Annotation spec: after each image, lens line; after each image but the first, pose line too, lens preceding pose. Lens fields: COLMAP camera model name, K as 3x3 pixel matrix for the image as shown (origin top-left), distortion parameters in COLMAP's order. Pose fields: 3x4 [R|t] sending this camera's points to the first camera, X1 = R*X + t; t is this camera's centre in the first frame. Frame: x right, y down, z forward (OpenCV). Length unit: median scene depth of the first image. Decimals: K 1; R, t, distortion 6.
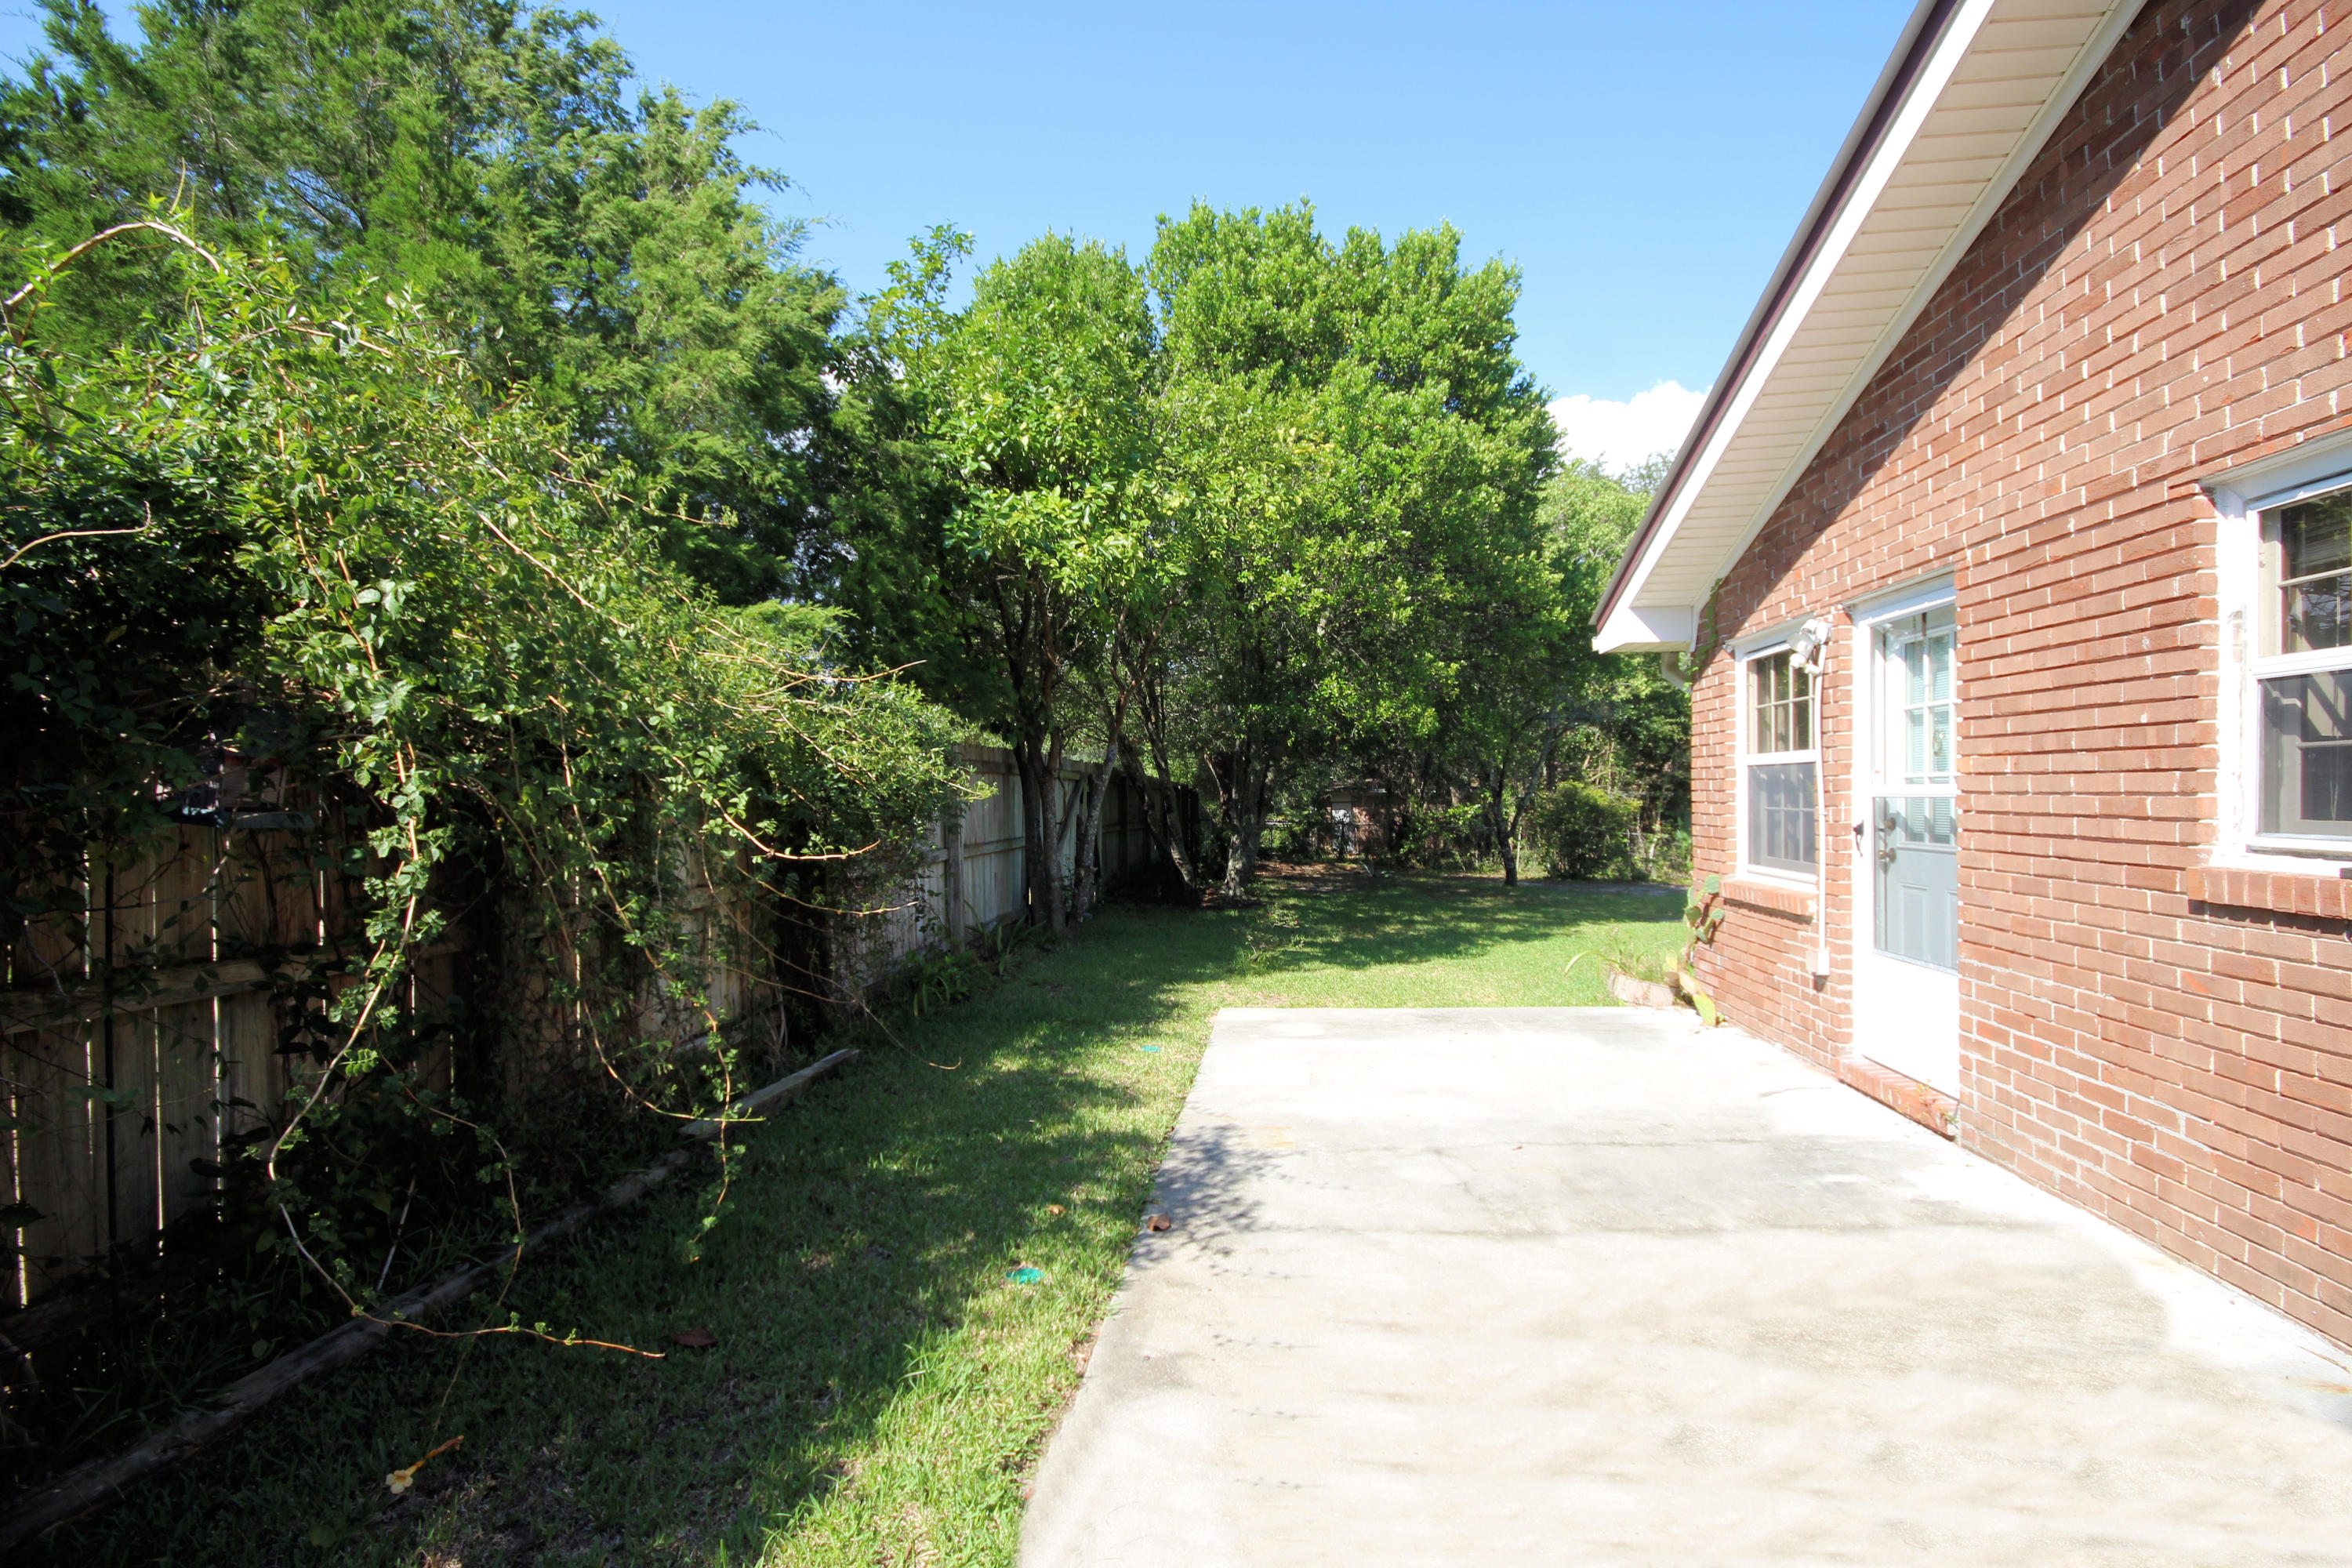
lens RADIAL K [[1077.4, 0, 1182.7], [0, 1077.4, 788.3], [0, 0, 1]] dist [-0.002855, -0.002333]
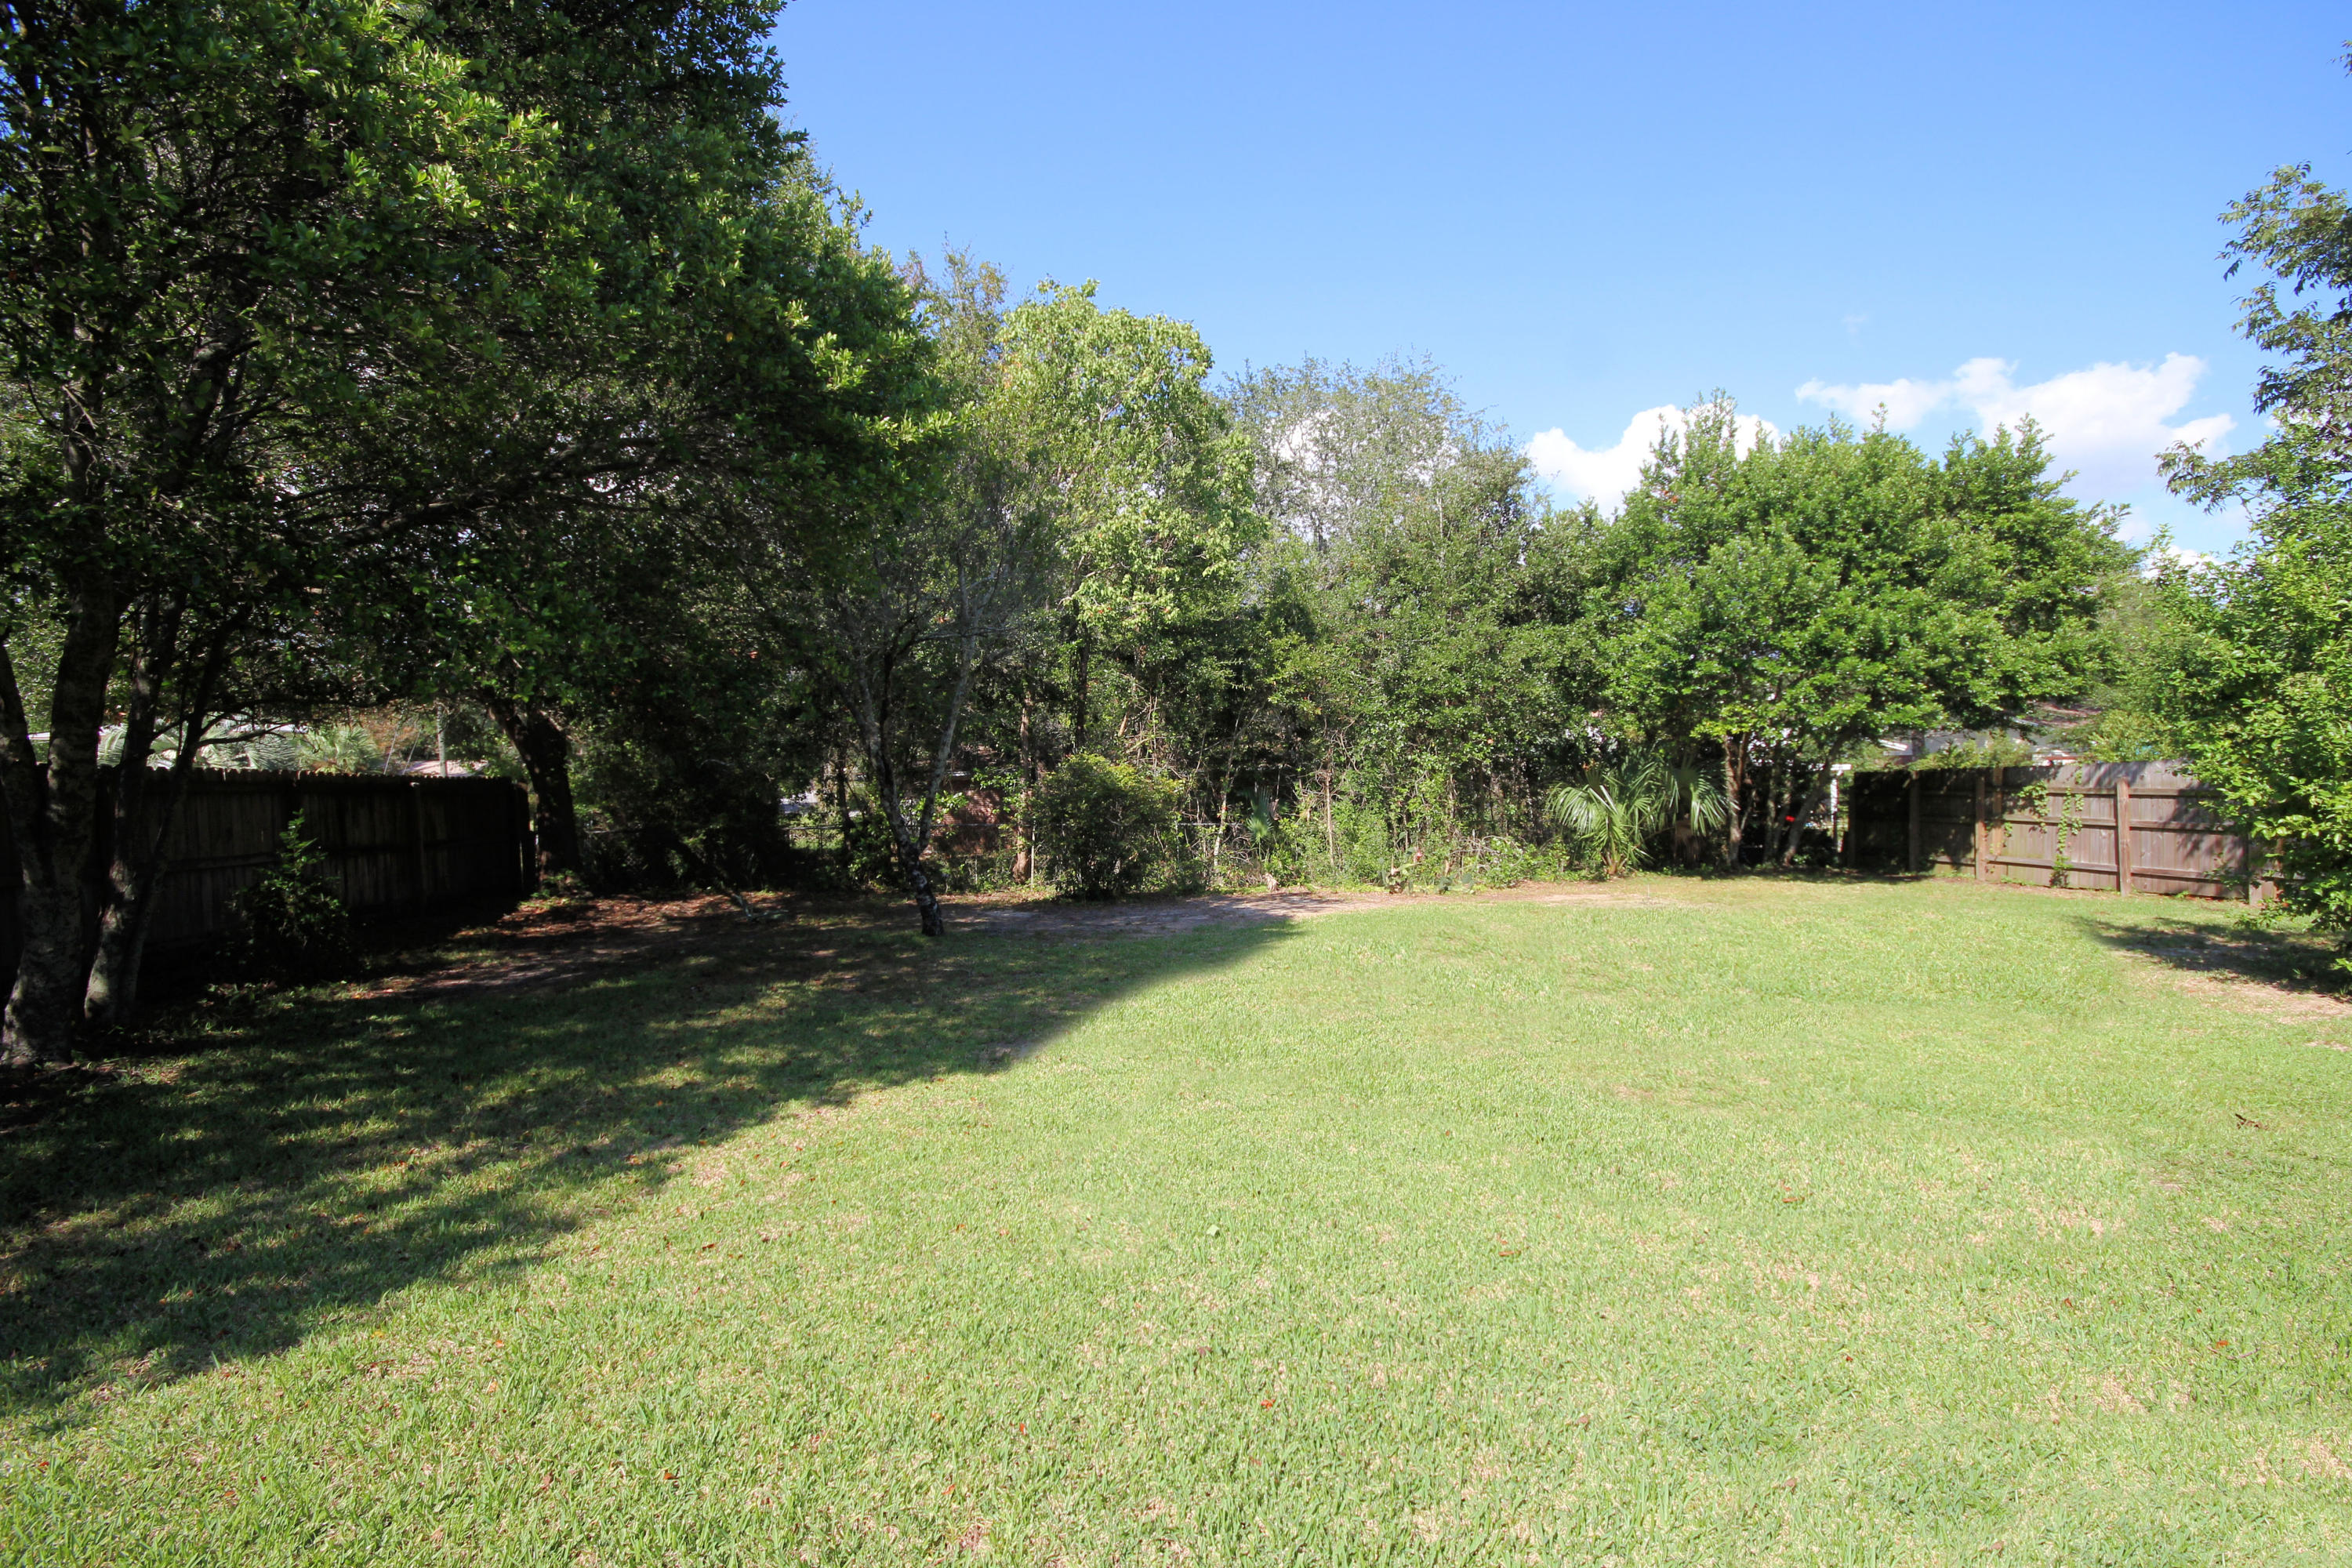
lens RADIAL K [[1077.4, 0, 1192.6], [0, 1077.4, 767.8], [0, 0, 1]] dist [-0.002855, -0.002333]
pose [[0.958489, -0.029073, 0.283645, 0.222467], [0.028986, 0.999570, 0.004506, 0.000923], [-0.283653, 0.003903, 0.958919, 0.320823]]
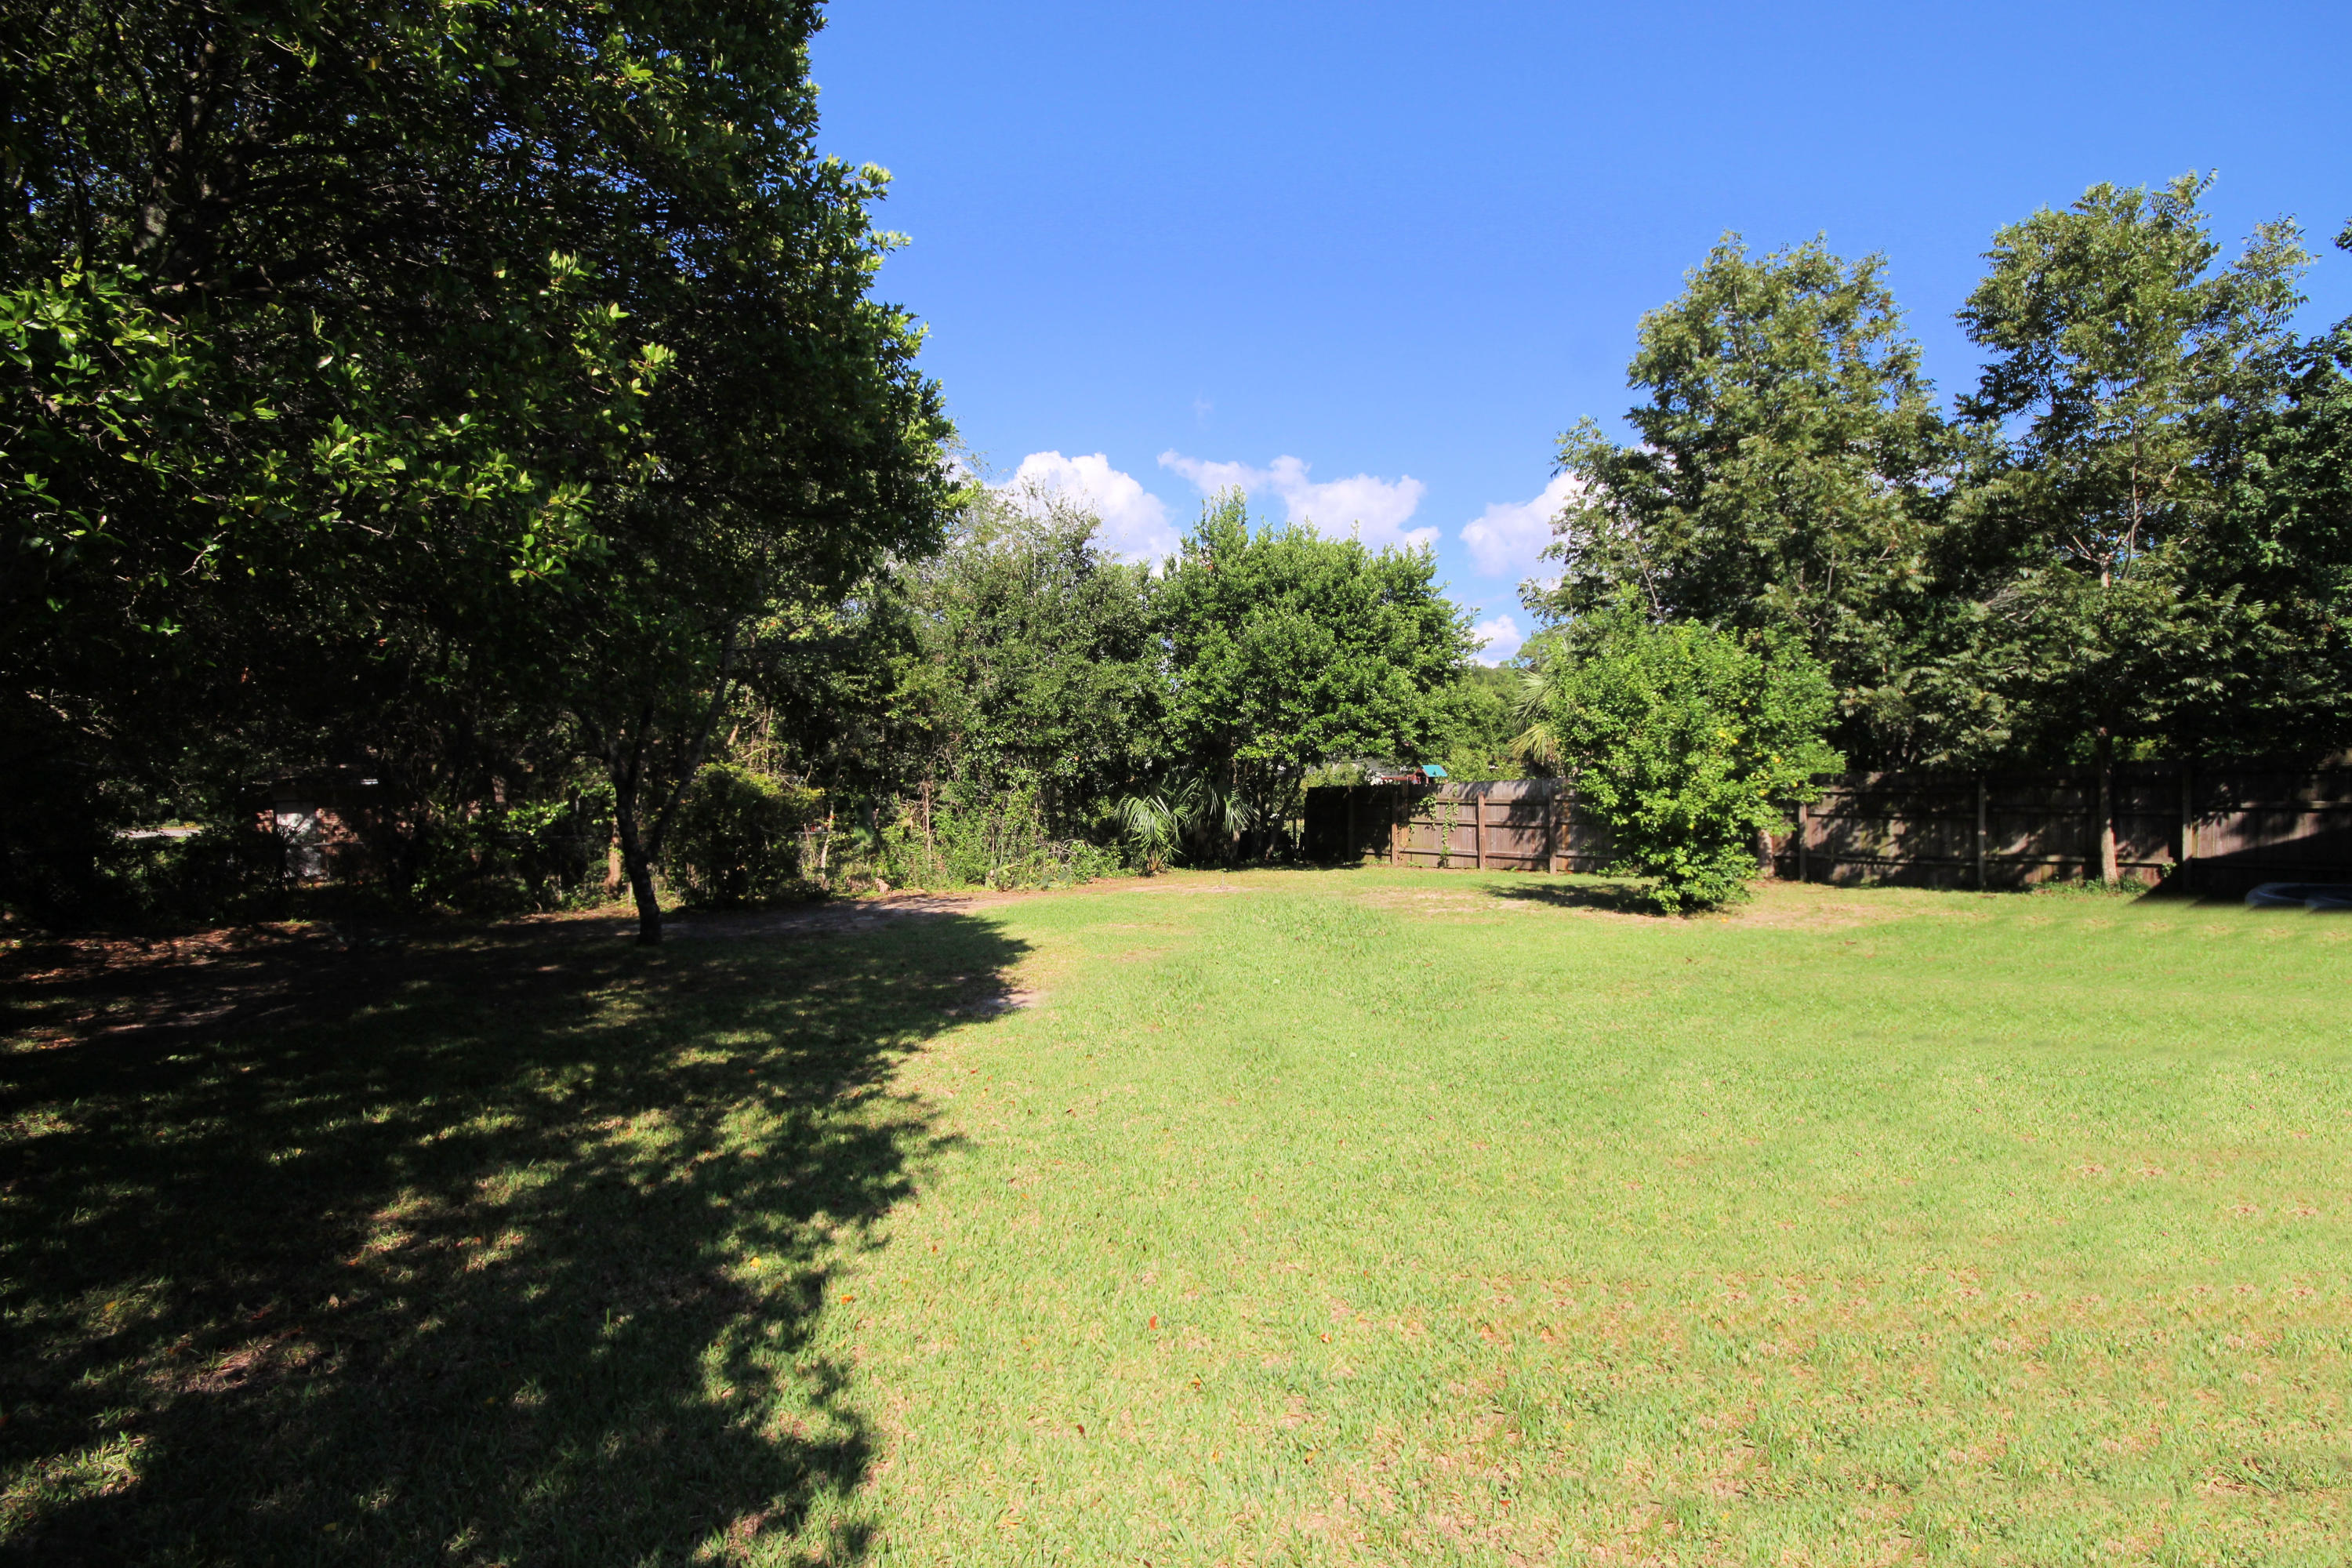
lens RADIAL K [[1077.4, 0, 1184.3], [0, 1077.4, 771.1], [0, 0, 1]] dist [-0.002855, -0.002333]
pose [[0.675389, -0.012513, 0.737356, 0.062439], [0.012442, 0.999907, 0.005572, -0.001315], [-0.737357, 0.005411, 0.675482, 0.325962]]
